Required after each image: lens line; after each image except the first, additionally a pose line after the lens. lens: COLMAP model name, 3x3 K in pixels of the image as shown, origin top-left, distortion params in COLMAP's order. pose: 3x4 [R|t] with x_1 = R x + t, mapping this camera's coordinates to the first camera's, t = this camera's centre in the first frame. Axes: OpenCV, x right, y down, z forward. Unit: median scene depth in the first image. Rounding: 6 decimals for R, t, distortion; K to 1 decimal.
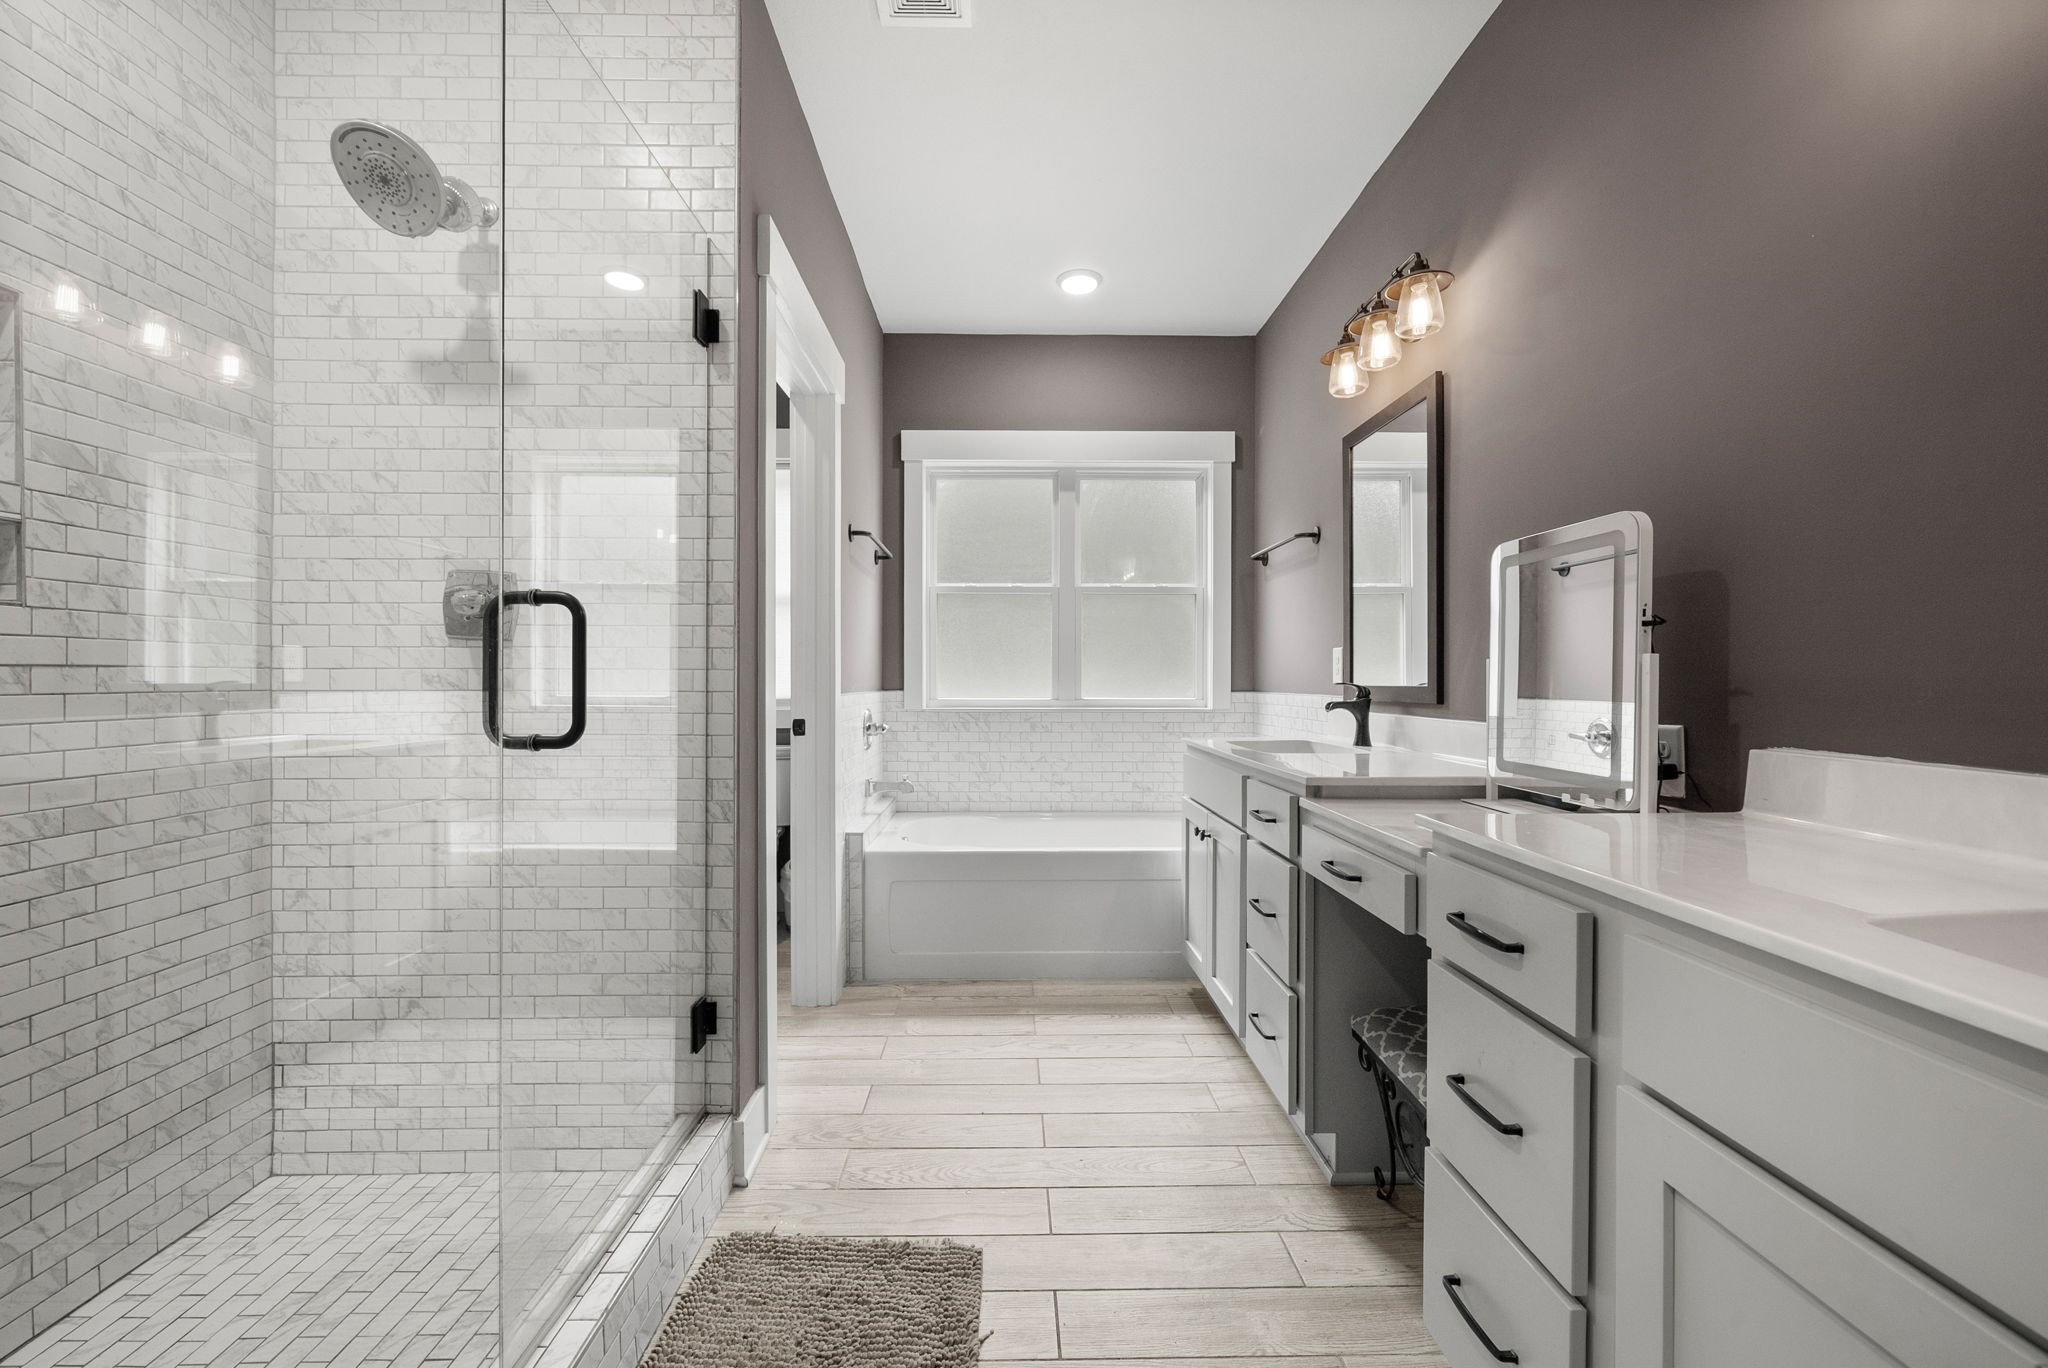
lens RADIAL K [[837.9, 0, 1022.8], [0, 837.9, 680.6], [0, 0, 1]] dist [-0.000963, 0.000072]
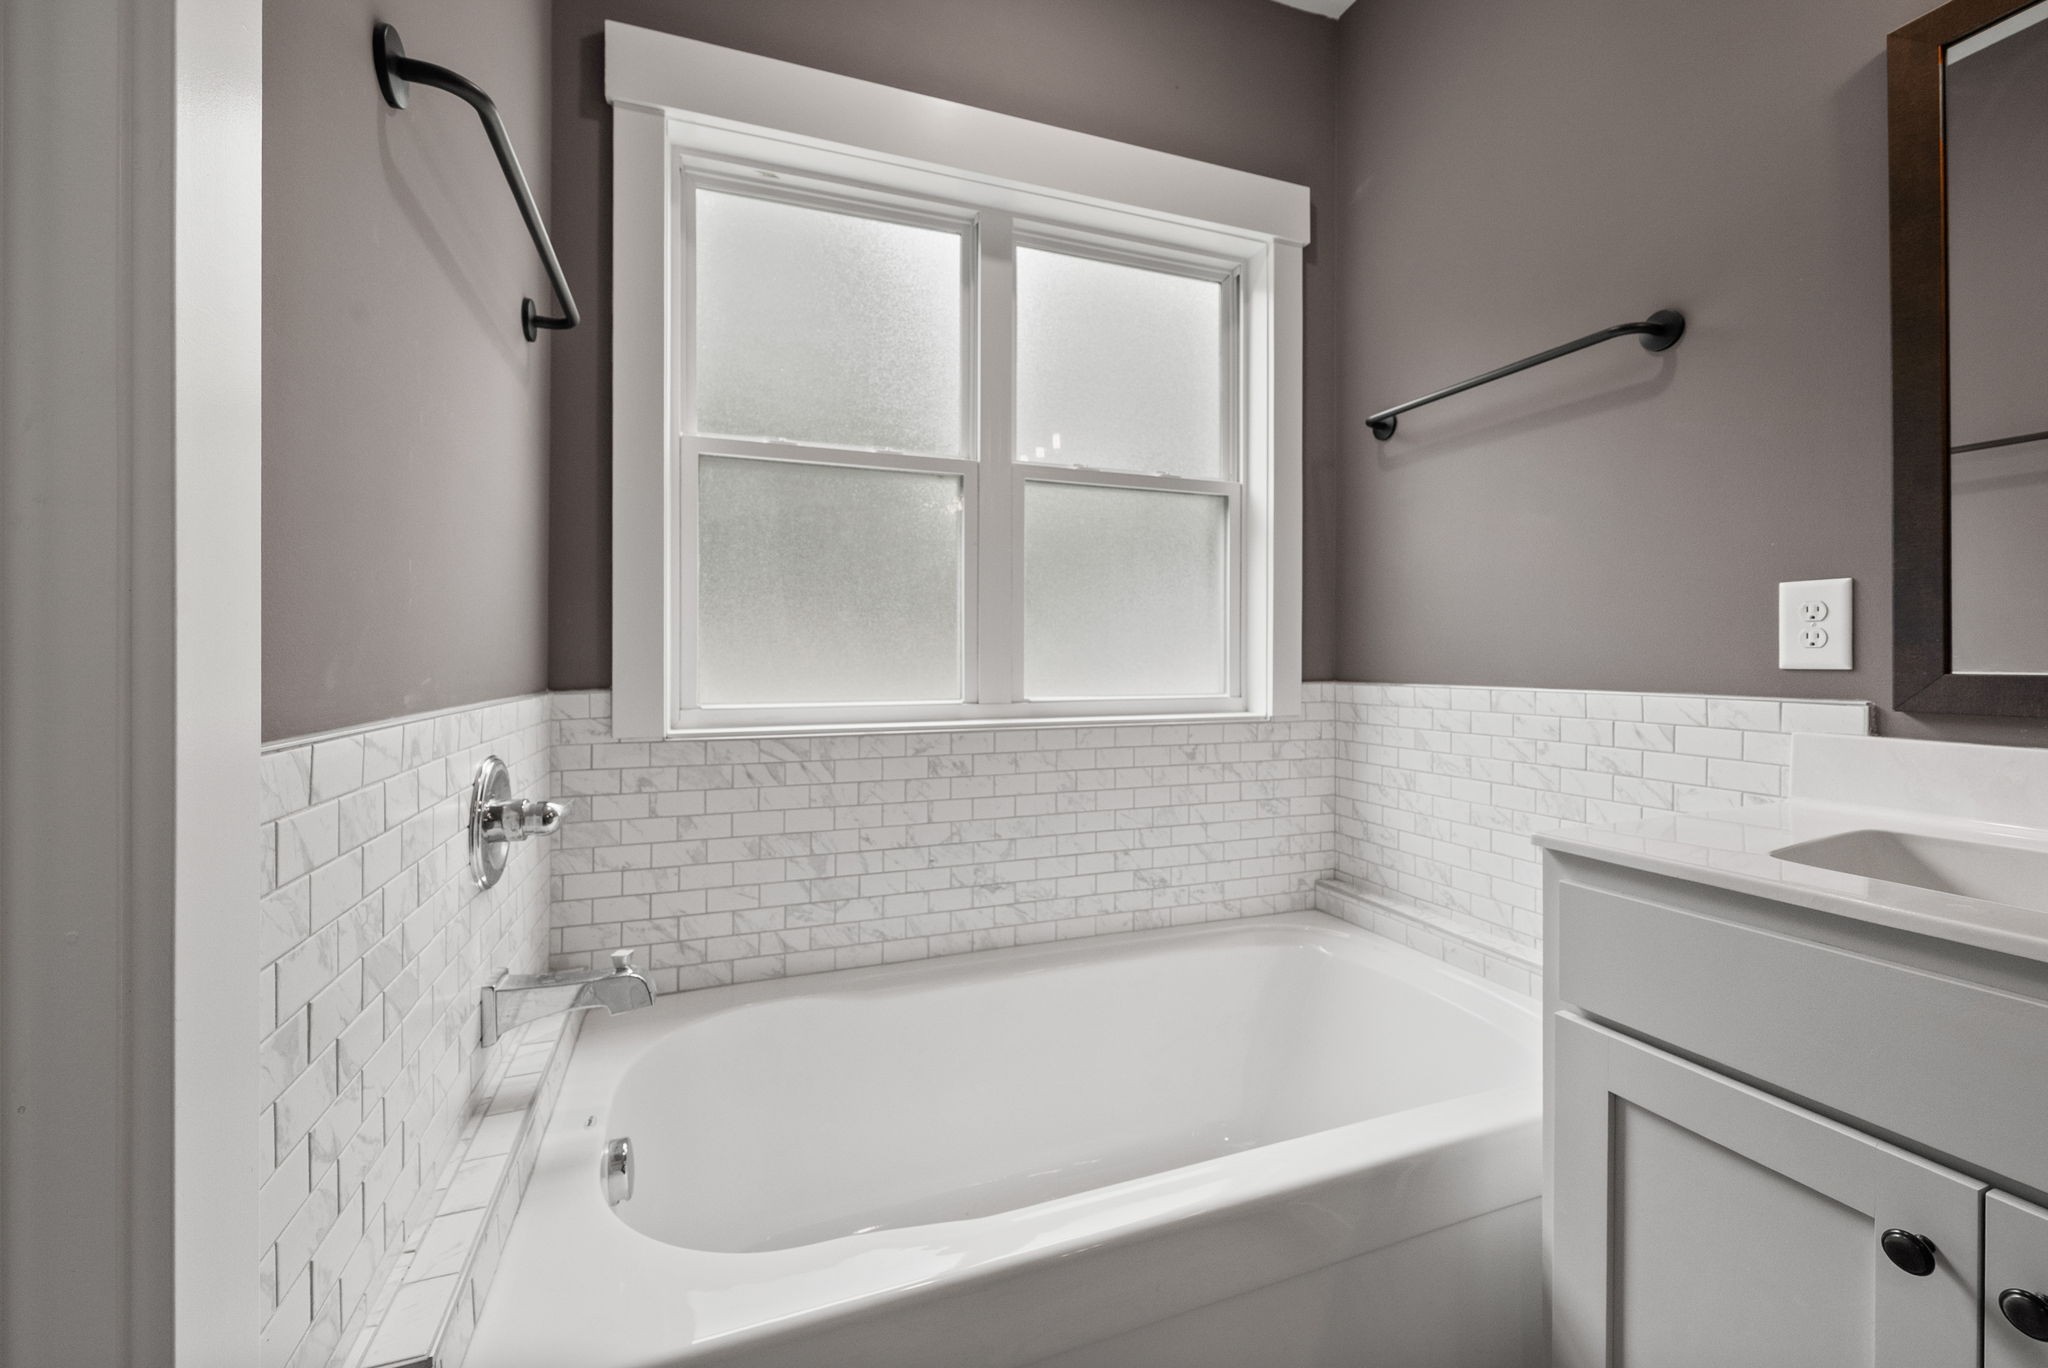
lens RADIAL K [[837.9, 0, 1030.8], [0, 837.9, 653.9], [0, 0, 1]] dist [-0.000963, 0.000072]
pose [[0.942092, -0.001867, 0.335349, -0.088279], [0.006379, 0.999903, -0.012354, 0.001027], [-0.335293, 0.013778, 0.942013, 0.562551]]
